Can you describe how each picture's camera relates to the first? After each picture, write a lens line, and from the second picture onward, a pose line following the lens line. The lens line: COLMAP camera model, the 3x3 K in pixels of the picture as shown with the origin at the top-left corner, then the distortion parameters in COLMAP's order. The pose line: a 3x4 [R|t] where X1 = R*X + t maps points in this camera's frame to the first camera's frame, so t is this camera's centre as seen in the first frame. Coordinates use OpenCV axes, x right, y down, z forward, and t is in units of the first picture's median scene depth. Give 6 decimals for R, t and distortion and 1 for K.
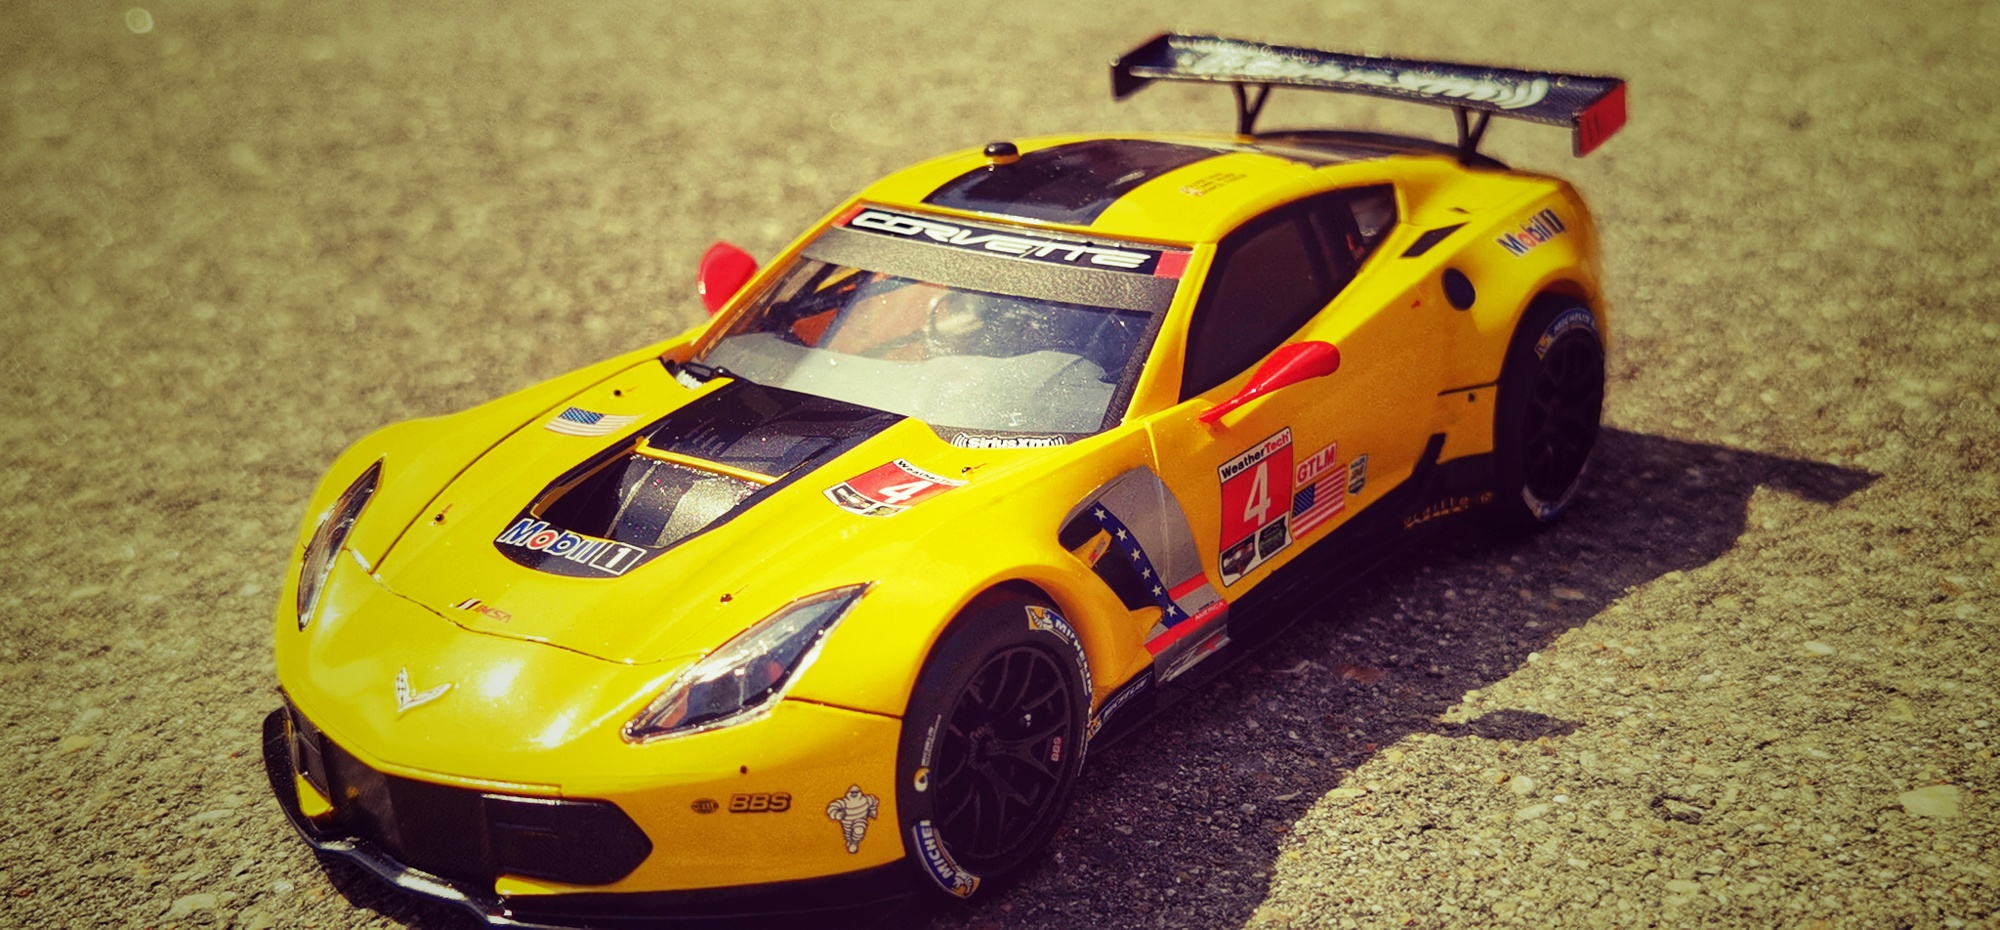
lens RADIAL K [[2480.3, 0, 1000.0], [0, 2480.3, 465.0], [0, 0, 1]] dist [0.017652, -0.001272]
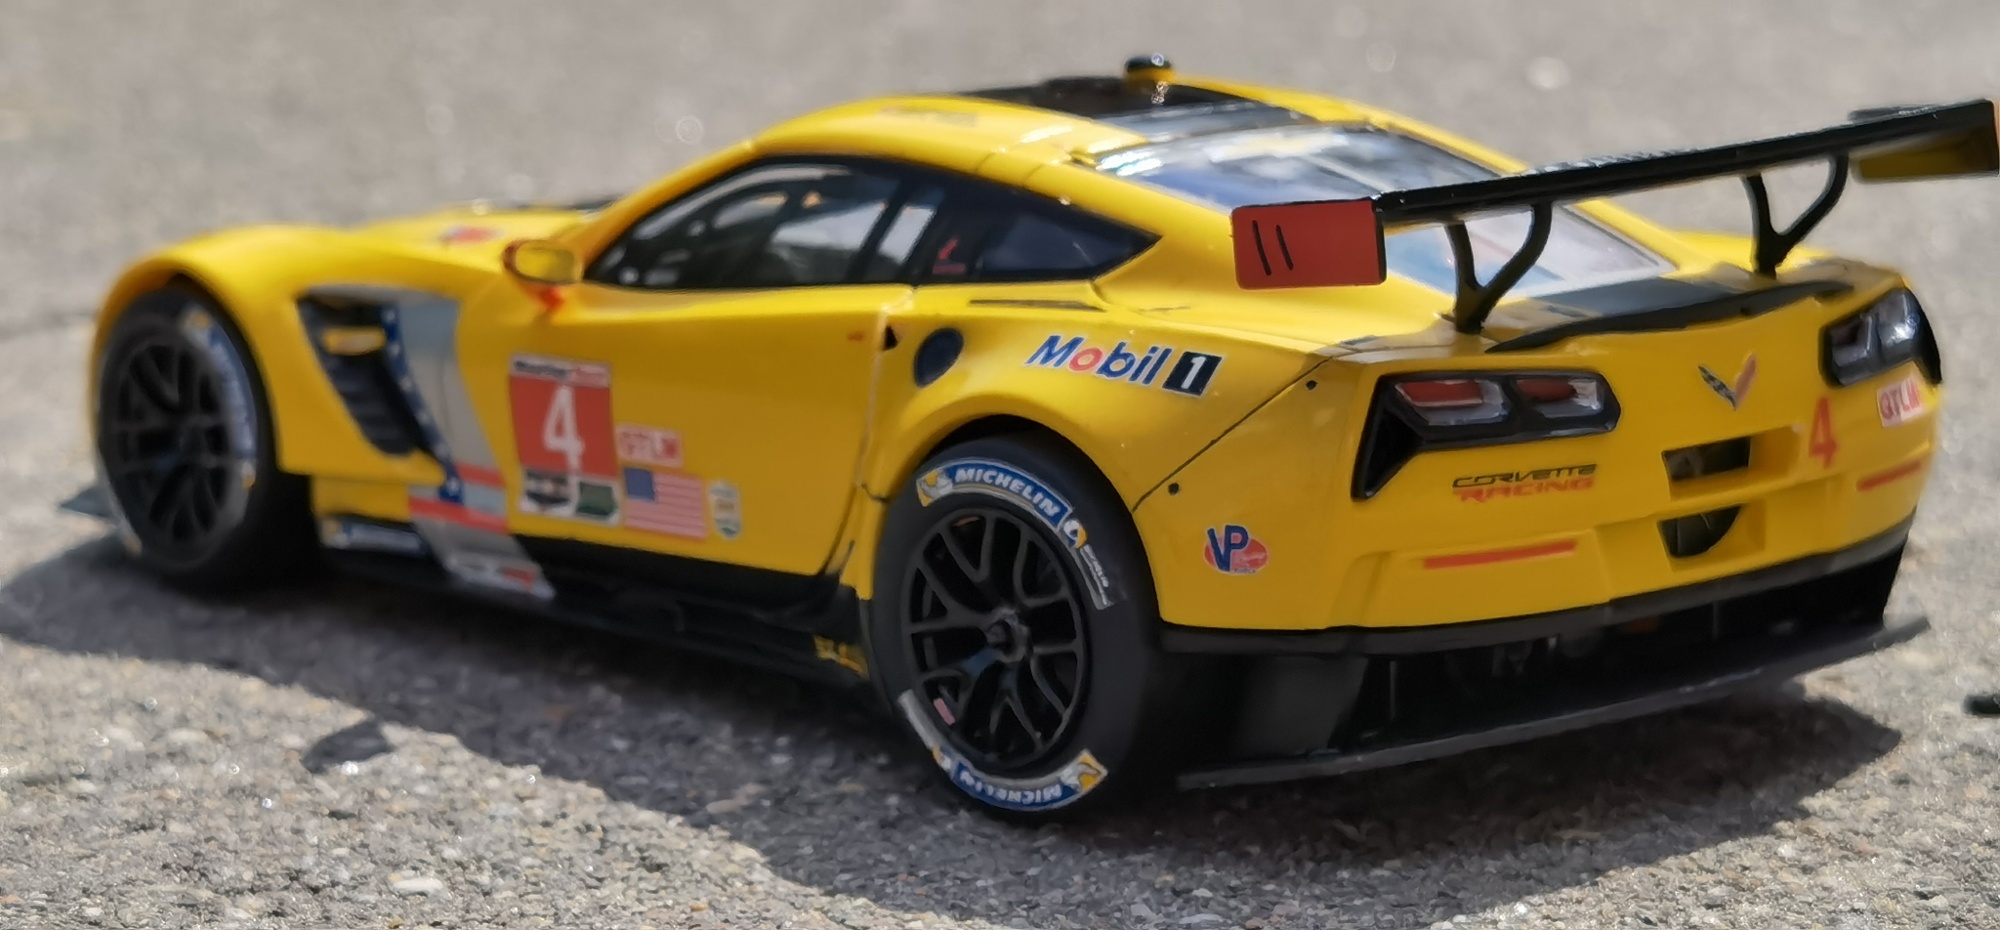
lens RADIAL K [[4720.8, 0, 930.8], [0, 4720.8, 465.1], [0, 0, 1]] dist [0.525230, -8.233943]
pose [[-0.156955, 0.231623, -0.960060, 1.654979], [-0.321932, 0.907012, 0.271456, -0.455801], [0.933662, 0.351680, -0.067794, 1.310556]]
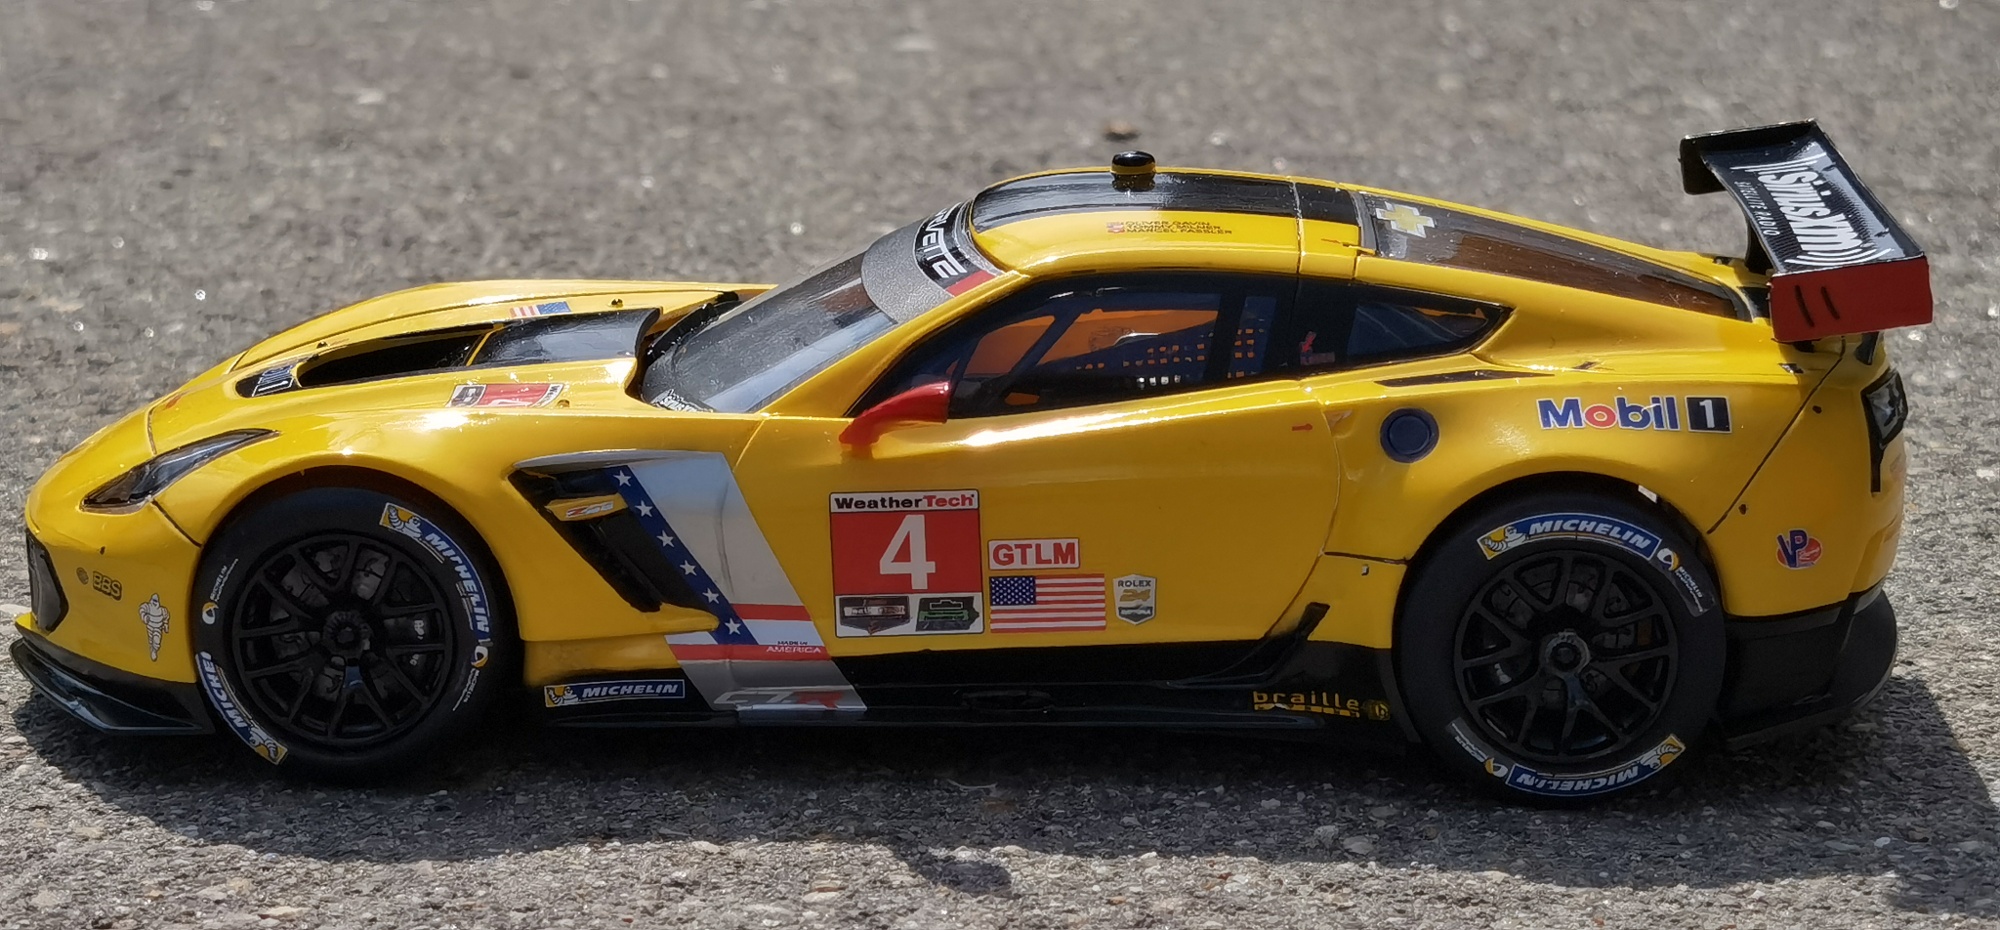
lens RADIAL K [[4720.8, 0, 930.8], [0, 4720.8, 465.1], [0, 0, 1]] dist [0.525230, -8.233943]
pose [[0.573690, 0.226541, -0.787121, 1.496788], [-0.299601, 0.952434, 0.055758, -0.117928], [0.762312, 0.203834, 0.614274, -0.004269]]
